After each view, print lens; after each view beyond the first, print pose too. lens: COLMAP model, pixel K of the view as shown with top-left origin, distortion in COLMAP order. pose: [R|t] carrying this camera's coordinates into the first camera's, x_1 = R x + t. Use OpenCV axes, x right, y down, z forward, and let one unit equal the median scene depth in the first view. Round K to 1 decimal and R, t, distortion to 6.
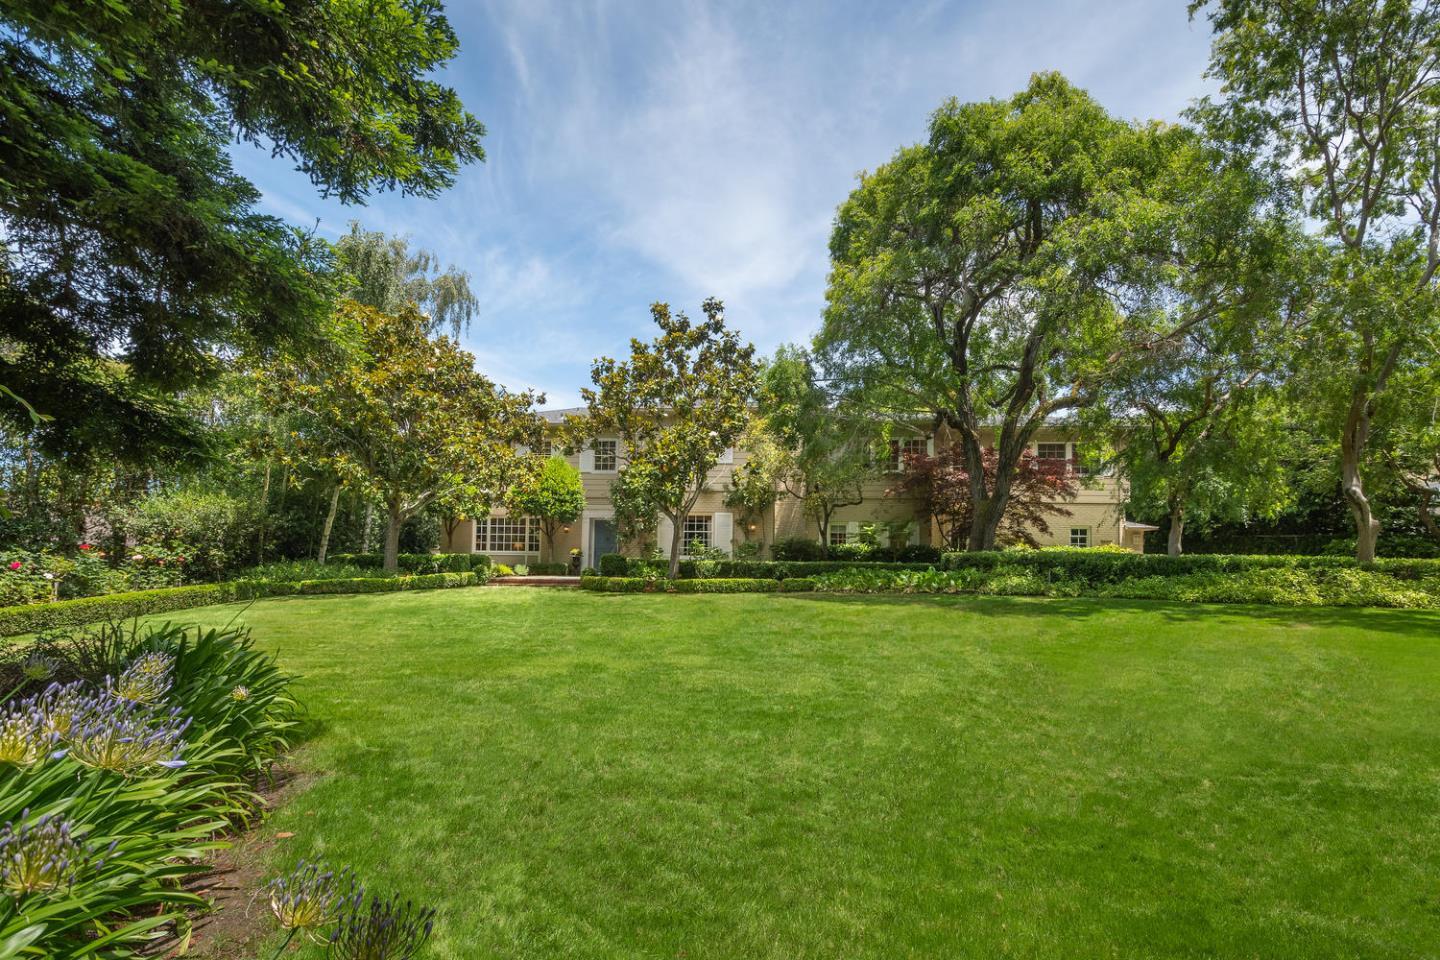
lens RADIAL K [[643.4, 0, 725.0], [0, 643.4, 506.0], [0, 0, 1]] dist [-0.003585, -0.000009]
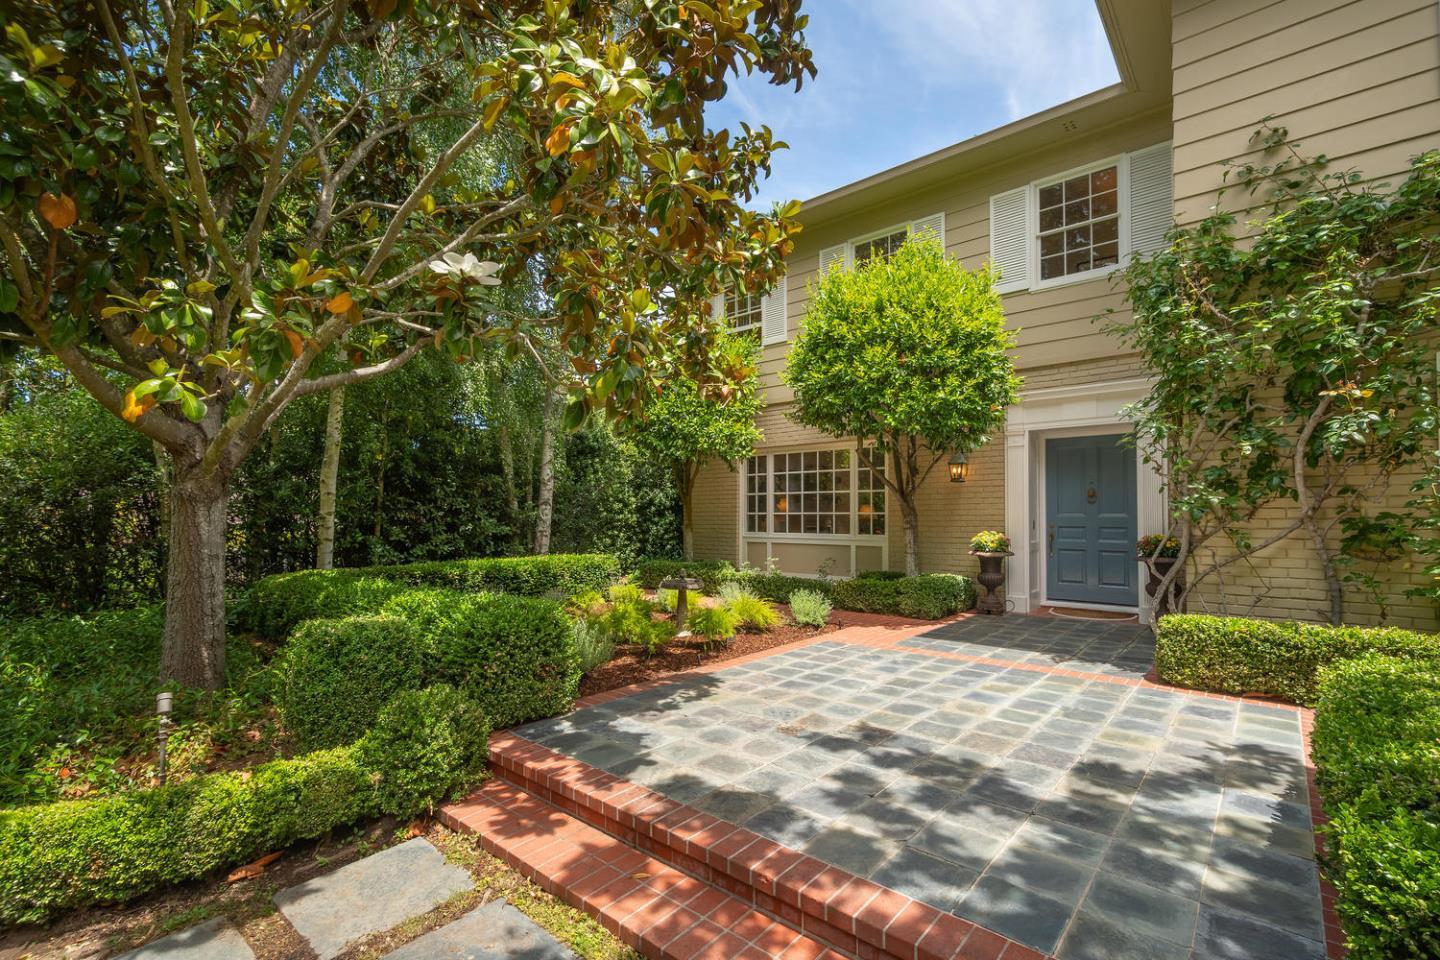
lens RADIAL K [[643.4, 0, 725.0], [0, 643.4, 506.0], [0, 0, 1]] dist [-0.003585, -0.000009]
pose [[0.817929, -0.021031, -0.574934, -0.156464], [0.063085, 0.996584, 0.053293, 0.029144], [0.571849, -0.079860, 0.816462, 0.669443]]
